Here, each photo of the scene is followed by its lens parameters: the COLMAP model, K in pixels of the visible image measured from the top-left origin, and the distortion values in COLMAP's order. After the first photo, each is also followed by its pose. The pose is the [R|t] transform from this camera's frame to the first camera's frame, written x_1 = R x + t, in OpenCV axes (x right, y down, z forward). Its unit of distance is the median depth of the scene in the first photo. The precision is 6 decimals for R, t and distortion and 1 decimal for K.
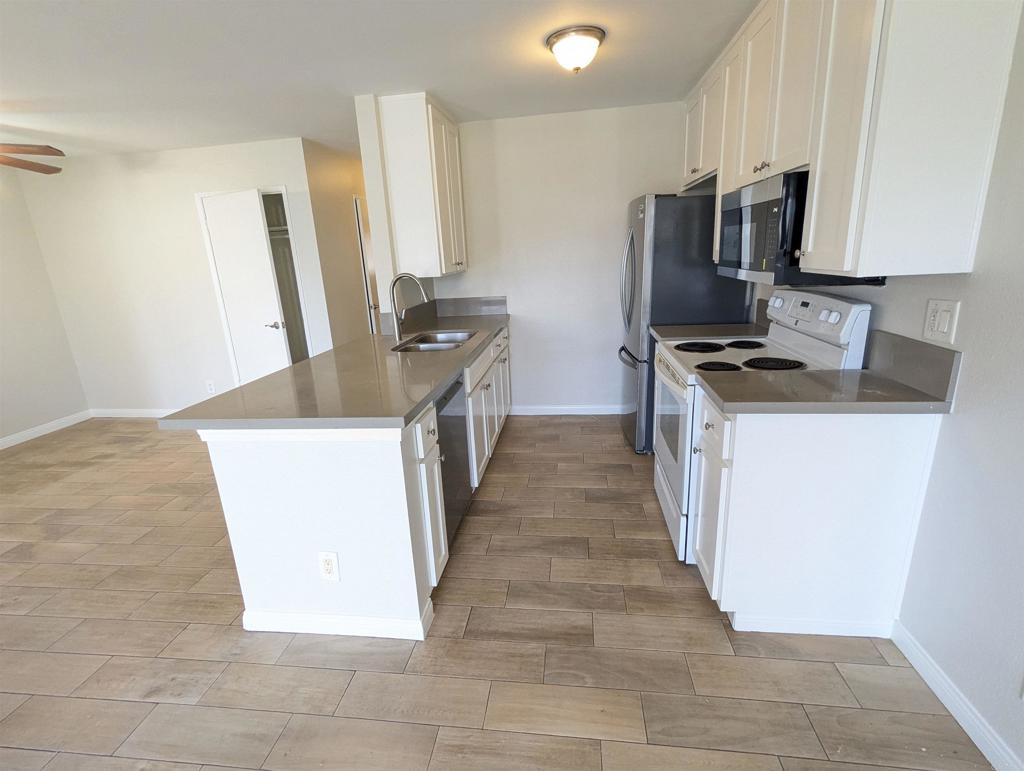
lens RADIAL K [[484.4, 0, 508.6], [0, 484.4, 388.8], [0, 0, 1]] dist [-0.001823, 0.005340]
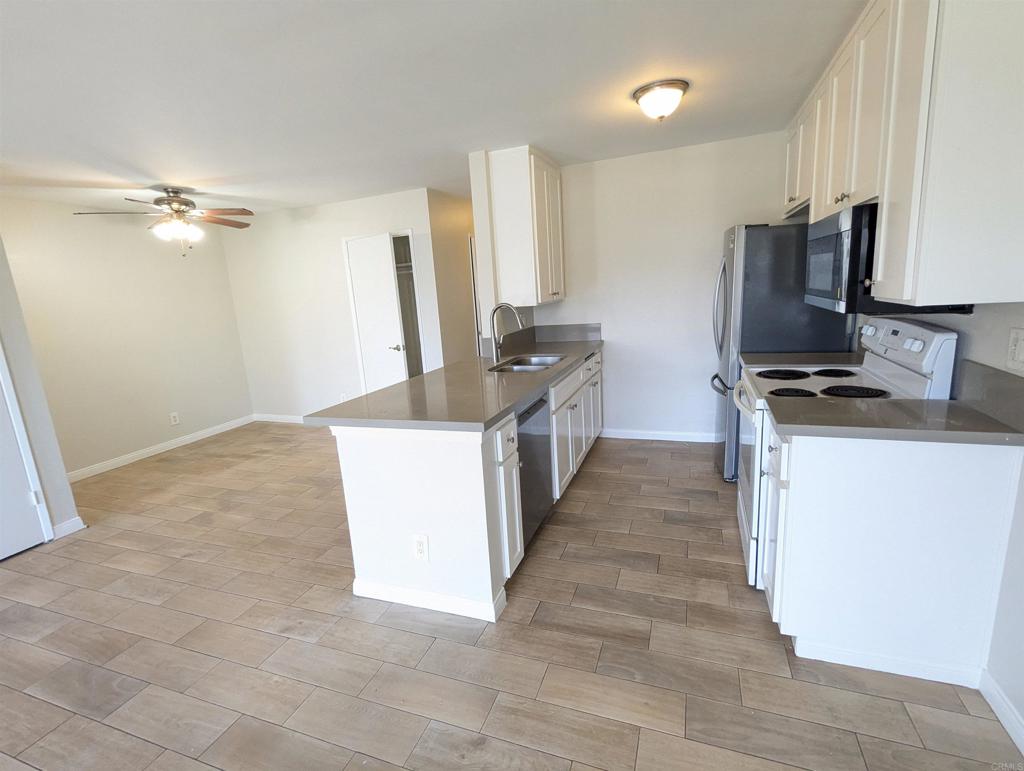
lens RADIAL K [[484.4, 0, 509.4], [0, 484.4, 389.0], [0, 0, 1]] dist [-0.001823, 0.005340]
pose [[0.973913, 0.034212, -0.224329, 0.086992], [-0.046333, 0.997724, -0.048992, 0.023830], [0.222142, 0.058108, 0.973281, -0.122211]]
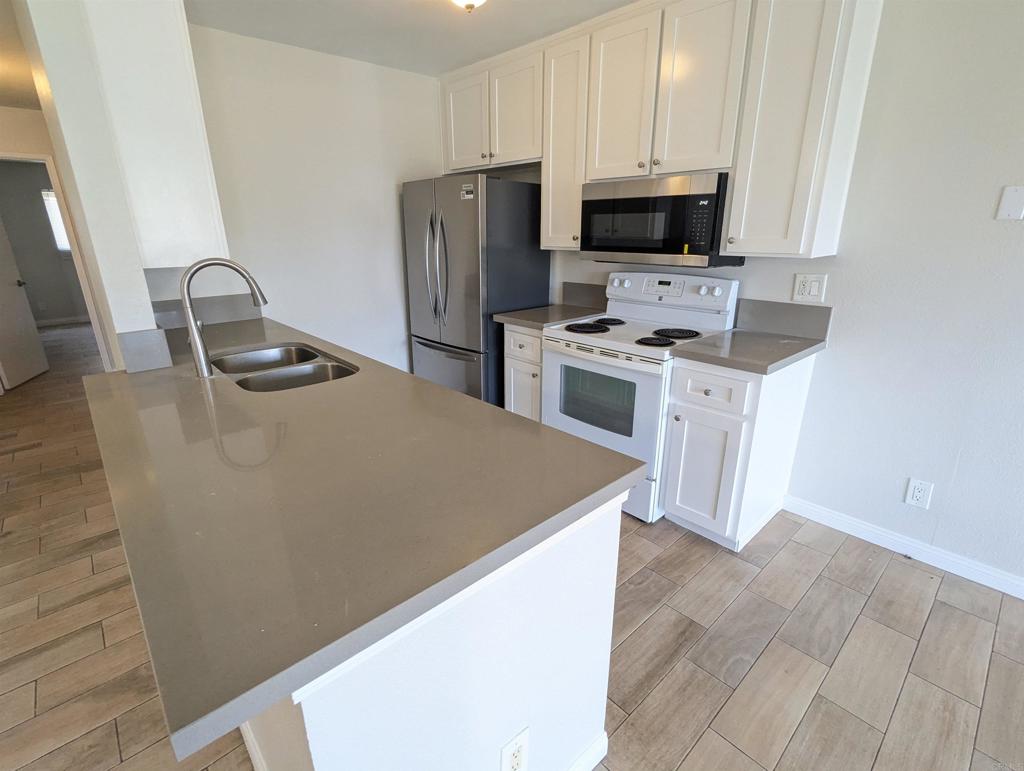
lens RADIAL K [[484.4, 0, 507.5], [0, 484.4, 392.1], [0, 0, 1]] dist [-0.001823, 0.005340]
pose [[0.650091, -0.203176, 0.732189, -0.646408], [0.184937, 0.976920, 0.106886, -0.118689], [-0.737007, 0.065923, 0.672662, 0.527663]]
